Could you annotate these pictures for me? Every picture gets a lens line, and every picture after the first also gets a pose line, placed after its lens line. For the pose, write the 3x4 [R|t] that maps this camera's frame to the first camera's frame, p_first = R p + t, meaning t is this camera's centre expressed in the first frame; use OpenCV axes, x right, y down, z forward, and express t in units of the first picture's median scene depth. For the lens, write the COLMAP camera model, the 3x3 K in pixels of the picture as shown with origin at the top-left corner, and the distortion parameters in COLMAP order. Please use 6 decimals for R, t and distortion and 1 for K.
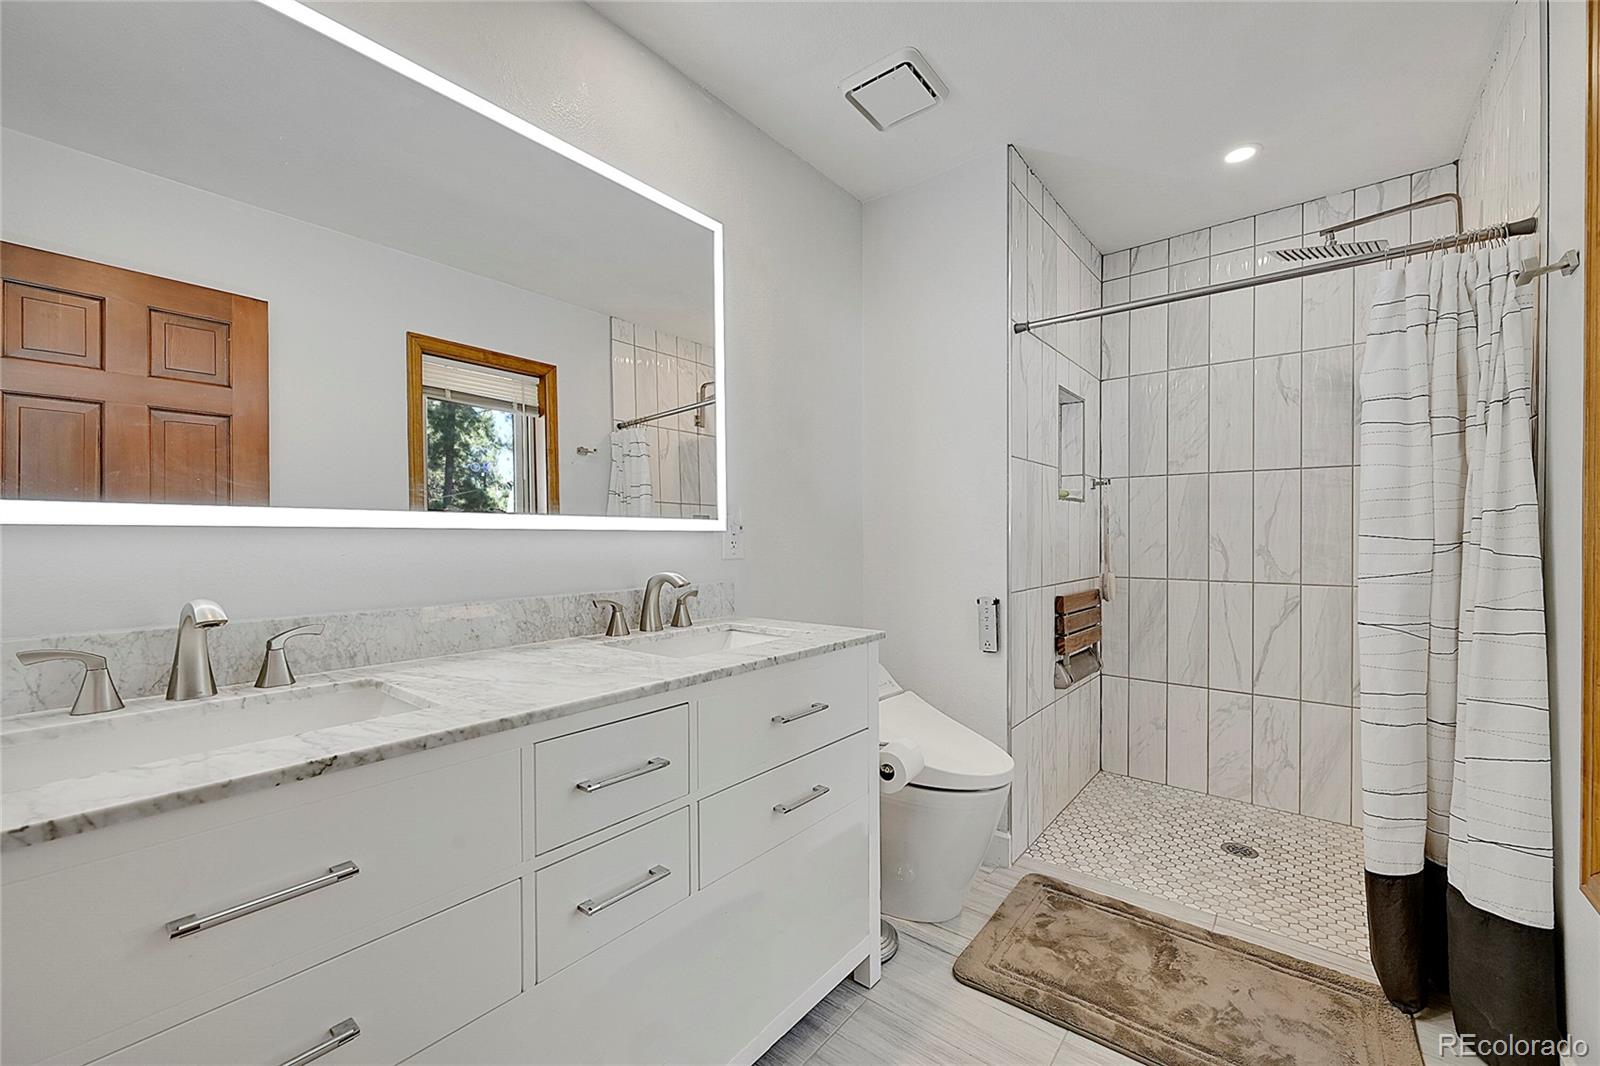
lens RADIAL K [[629.6, 0, 798.9], [0, 629.6, 537.9], [0, 0, 1]] dist [0.001785, 0.000223]
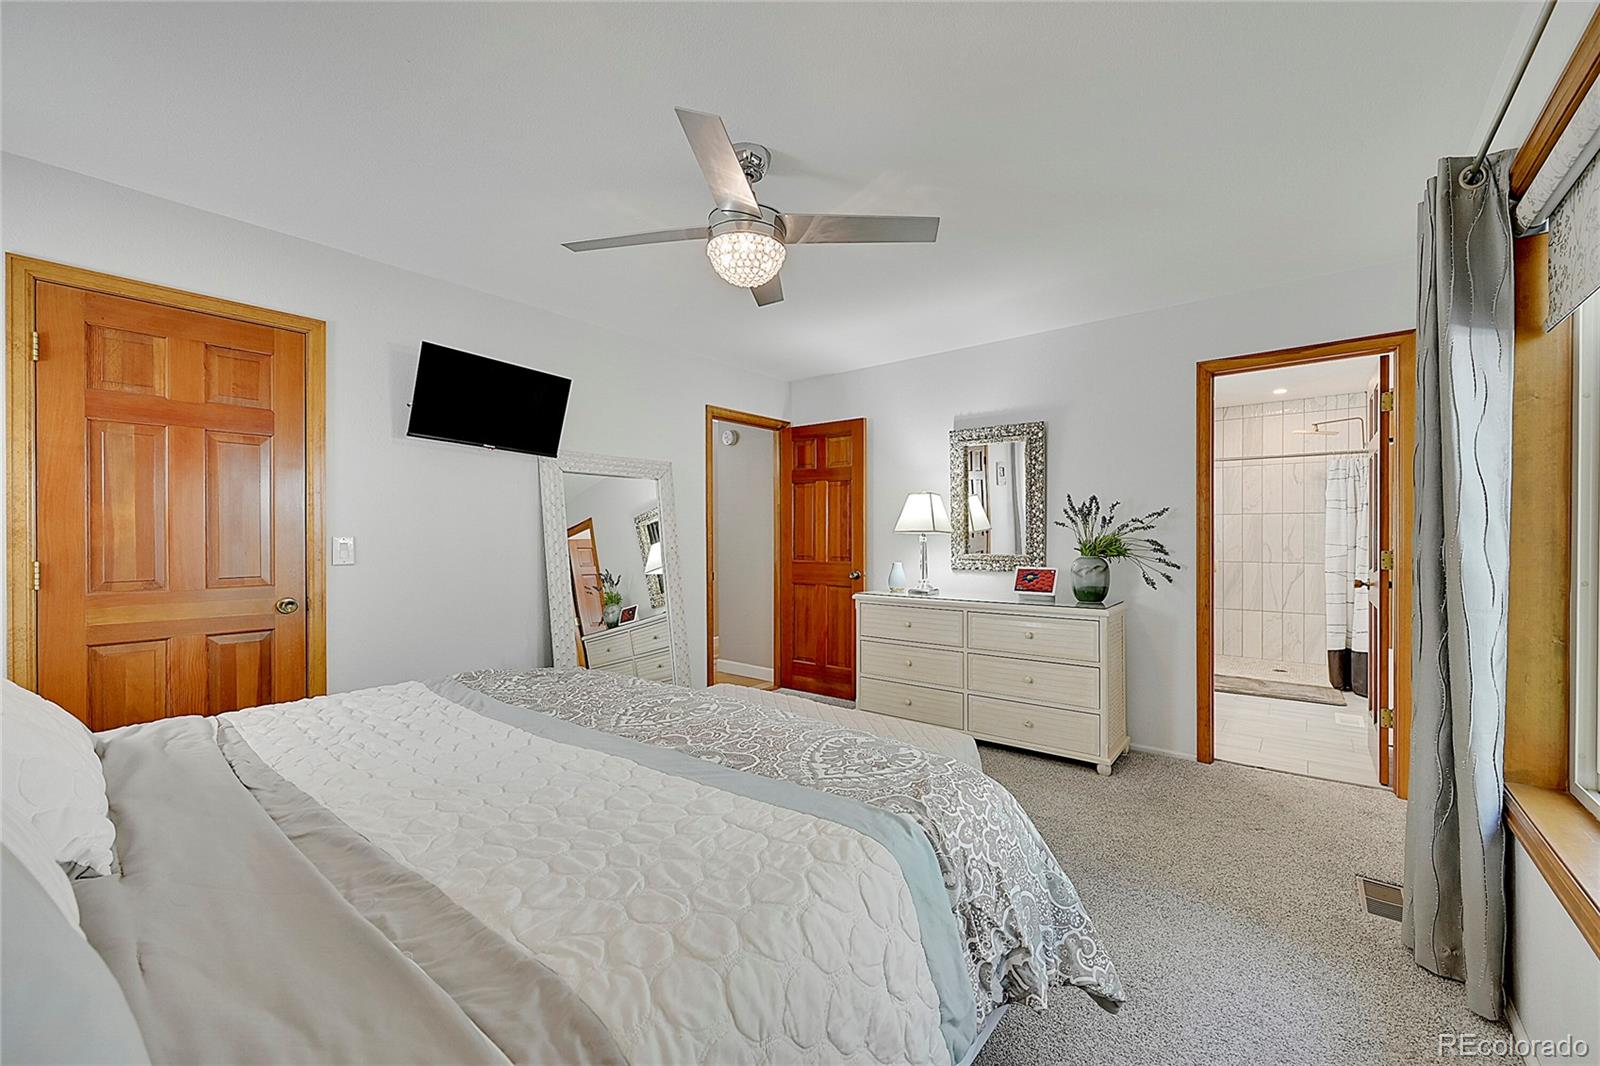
lens RADIAL K [[629.6, 0, 802.7], [0, 629.6, 535.9], [0, 0, 1]] dist [0.001785, 0.000223]
pose [[0.999863, -0.004123, 0.016026, -1.782707], [0.004133, 0.999991, -0.000634, -0.054462], [-0.016023, 0.000700, 0.999871, -2.120780]]
